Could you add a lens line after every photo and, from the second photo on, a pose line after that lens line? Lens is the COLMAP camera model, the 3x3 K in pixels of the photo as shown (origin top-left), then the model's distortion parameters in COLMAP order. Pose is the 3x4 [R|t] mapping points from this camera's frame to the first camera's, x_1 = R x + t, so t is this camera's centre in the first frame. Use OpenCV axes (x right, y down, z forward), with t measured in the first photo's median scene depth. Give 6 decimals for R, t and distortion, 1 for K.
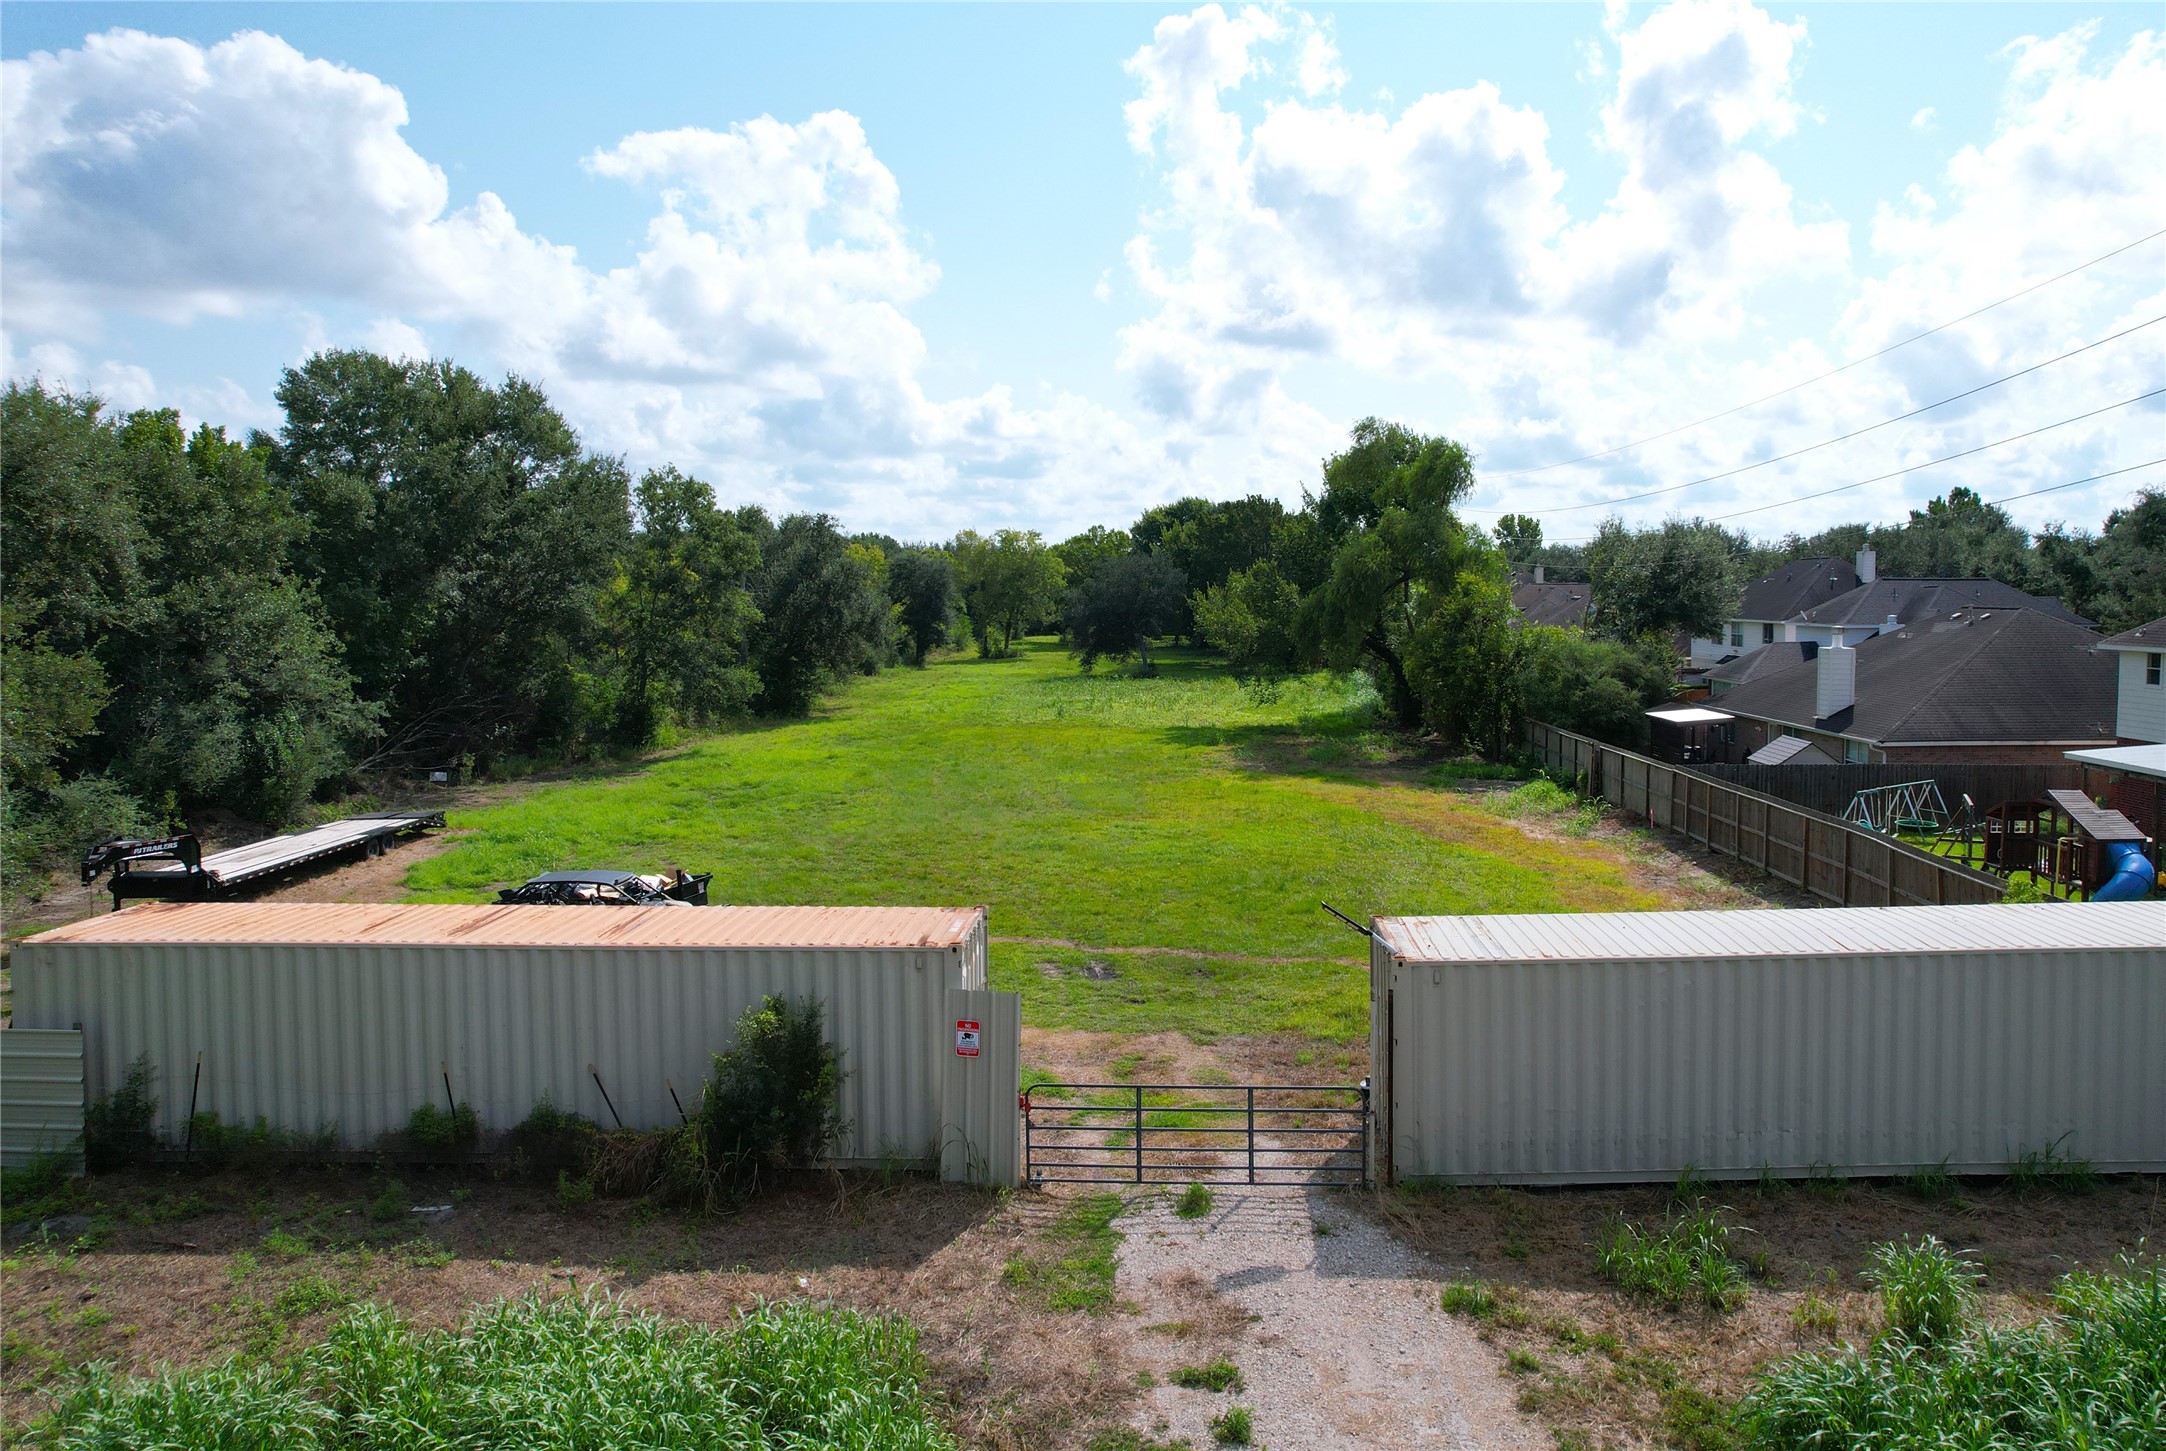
lens RADIAL K [[1477.0, 0, 1159.6], [0, 1477.0, 688.0], [0, 0, 1]] dist [-0.079053, 0.076953]
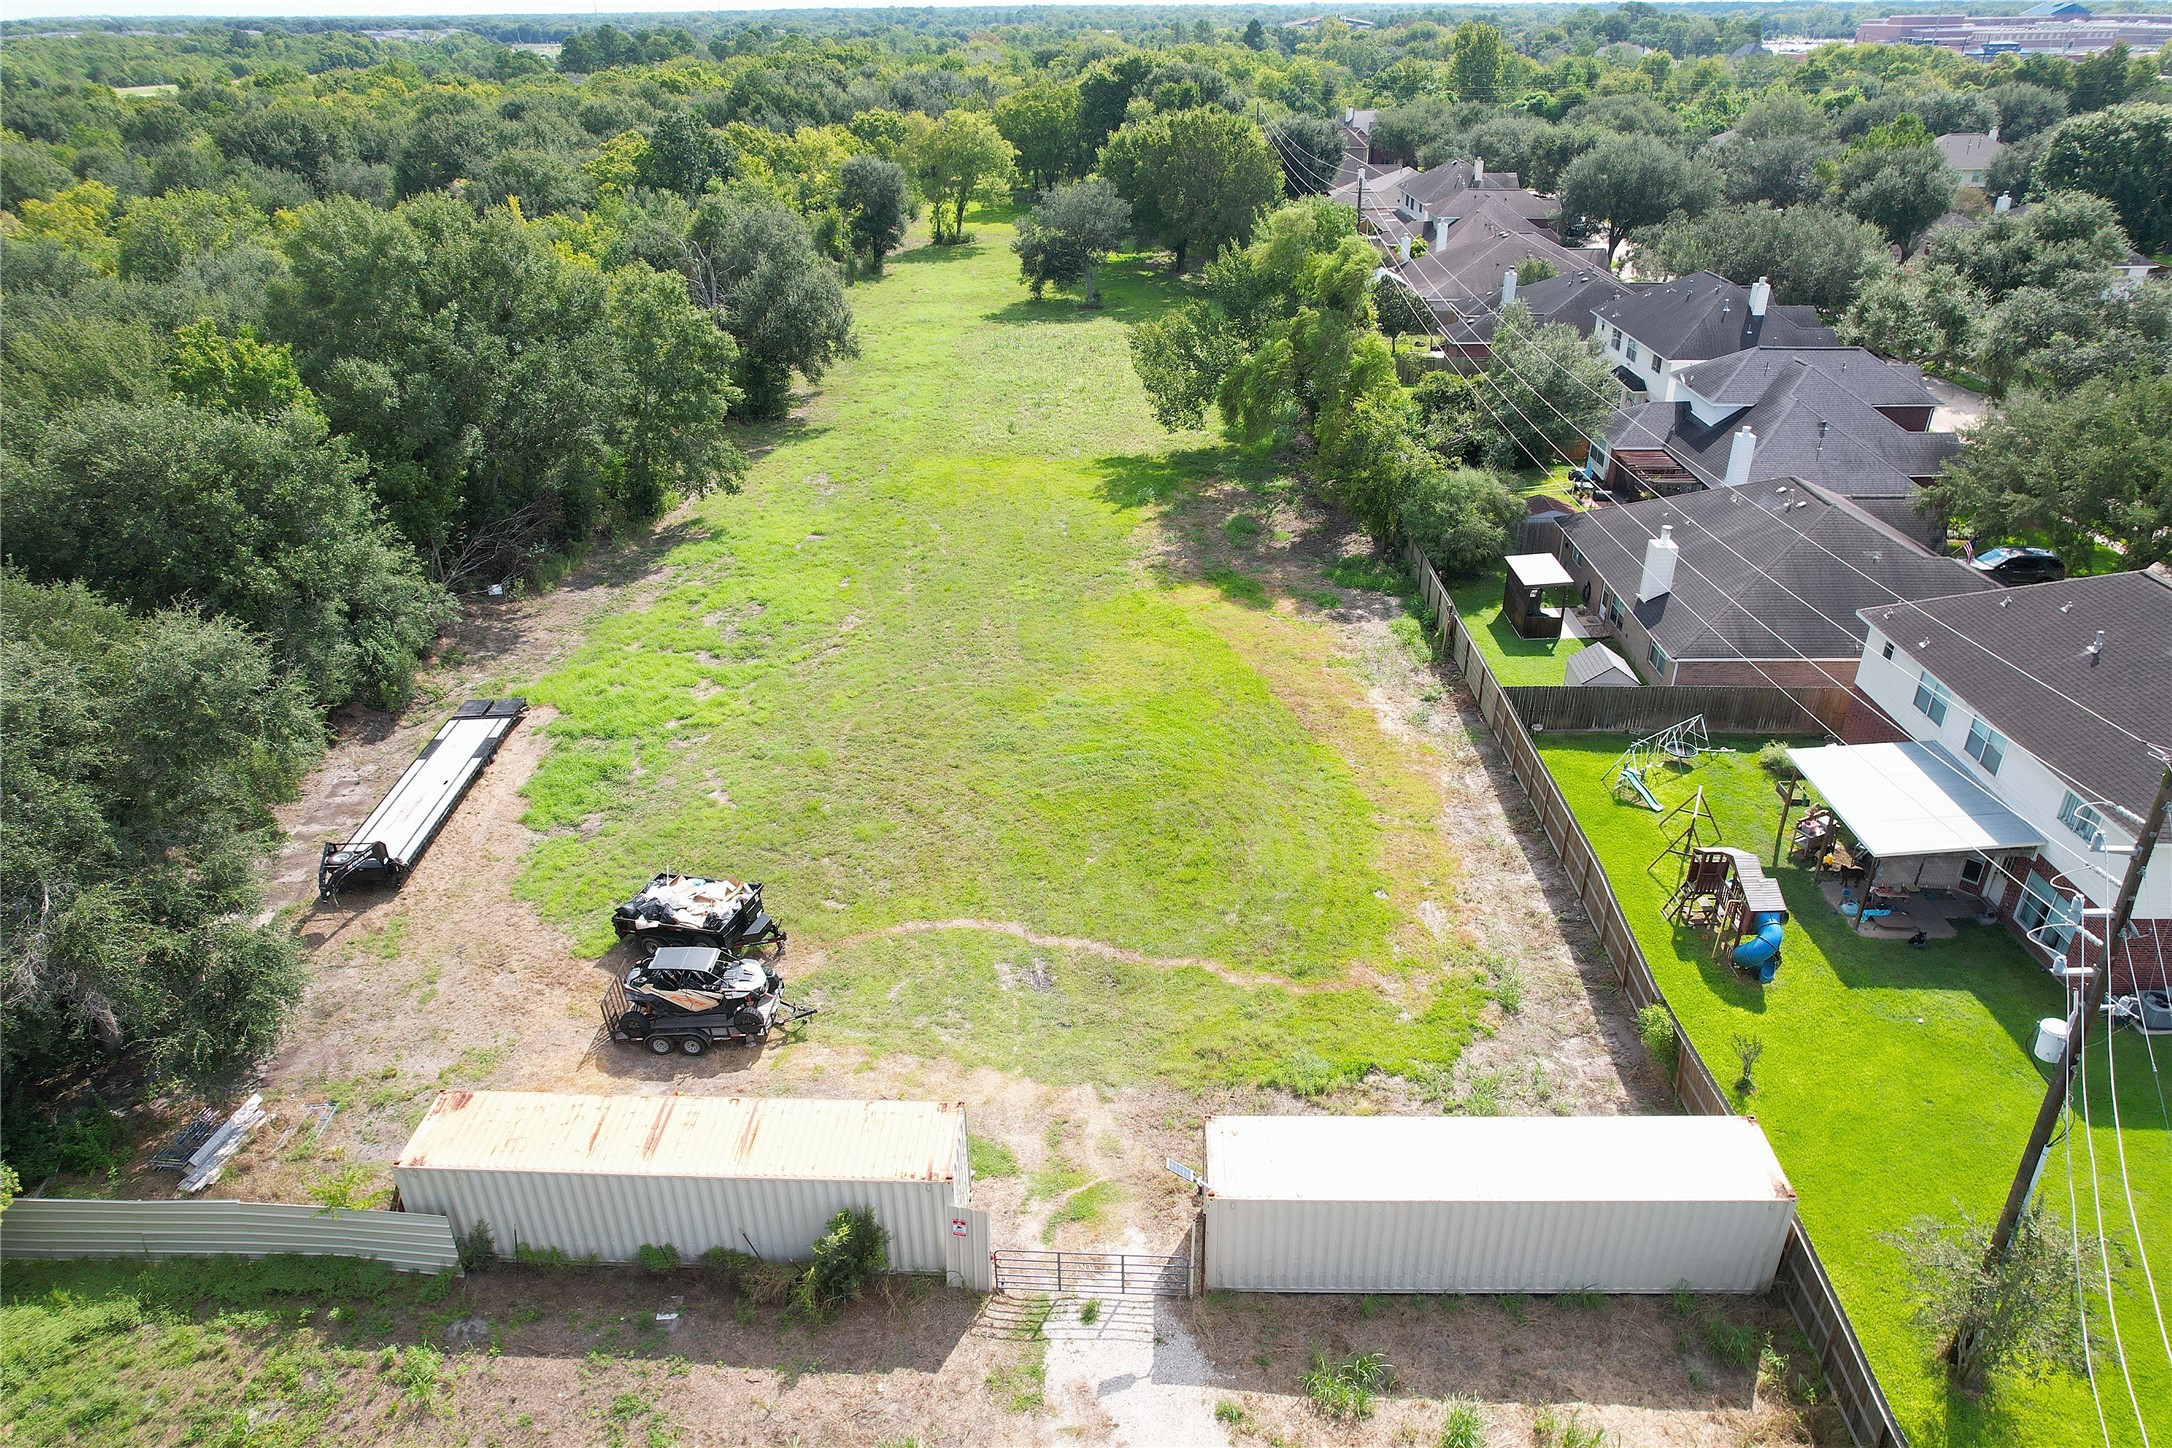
lens RADIAL K [[1388.0, 0, 1086.0], [0, 1388.0, 724.0], [0, 0, 1]] dist [-0.069300, 0.060974]
pose [[0.999784, -0.000633, -0.020794, 0.016073], [0.009044, 0.913387, 0.406992, -0.293687], [0.018735, -0.407092, 0.913195, -0.071694]]
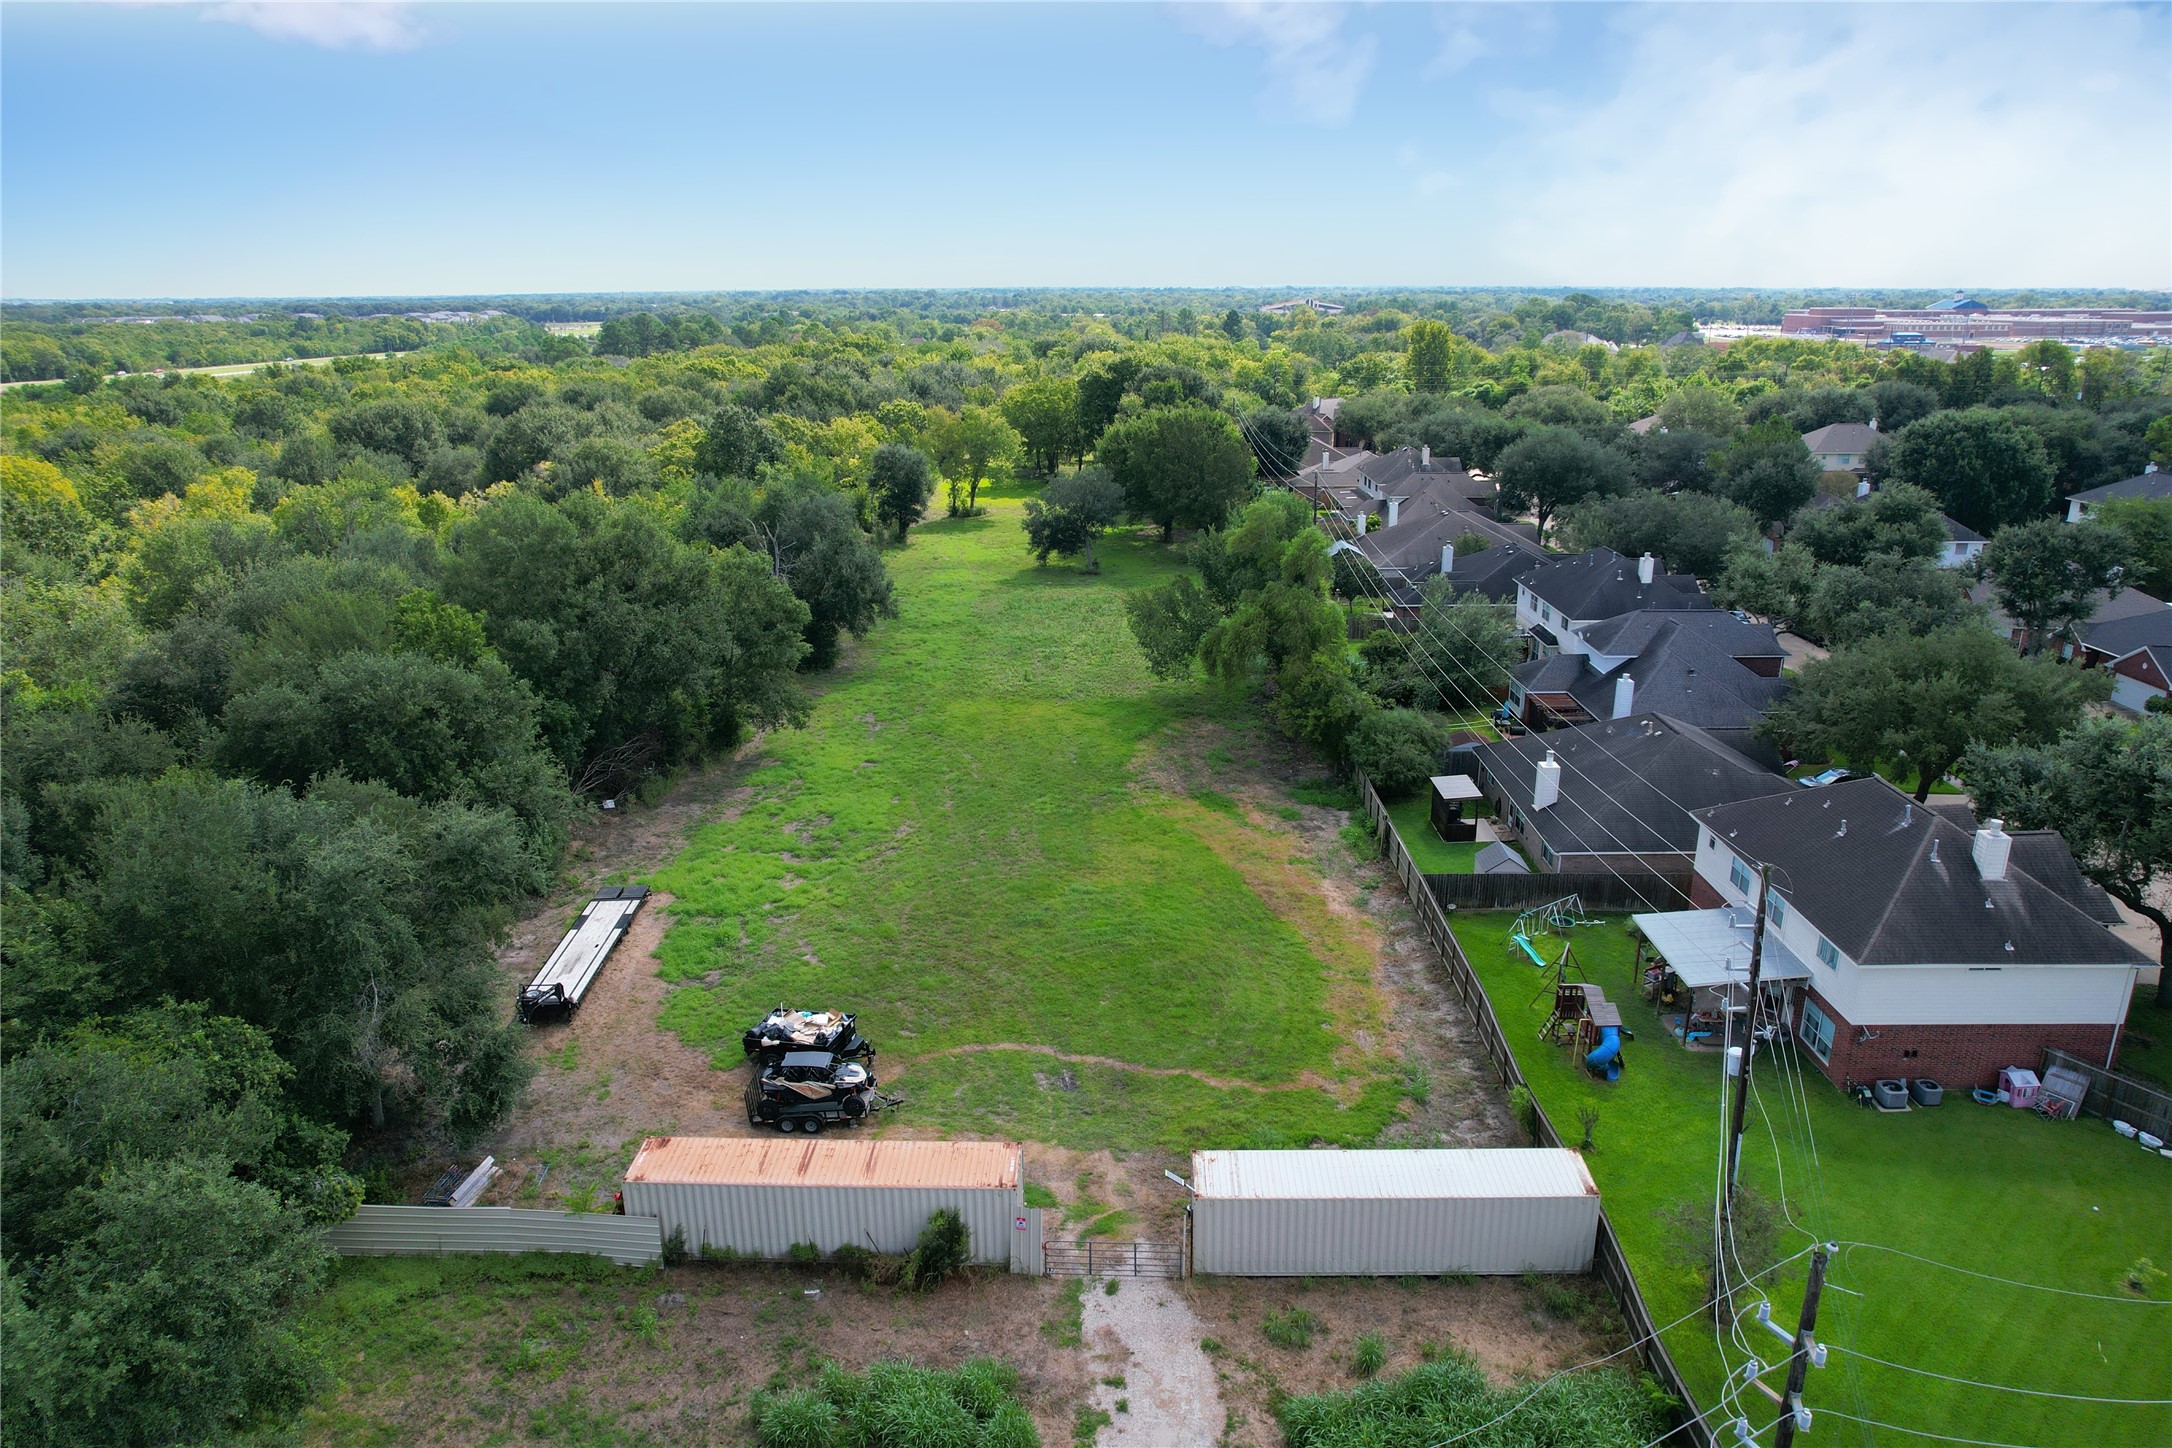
lens RADIAL K [[1388.0, 0, 1086.0], [0, 1388.0, 724.0], [0, 0, 1]] dist [-0.069300, 0.060974]
pose [[0.999909, -0.003009, -0.013157, 0.003760], [0.006081, 0.970723, 0.240123, -0.345852], [0.012049, -0.240181, 0.970653, -0.318590]]
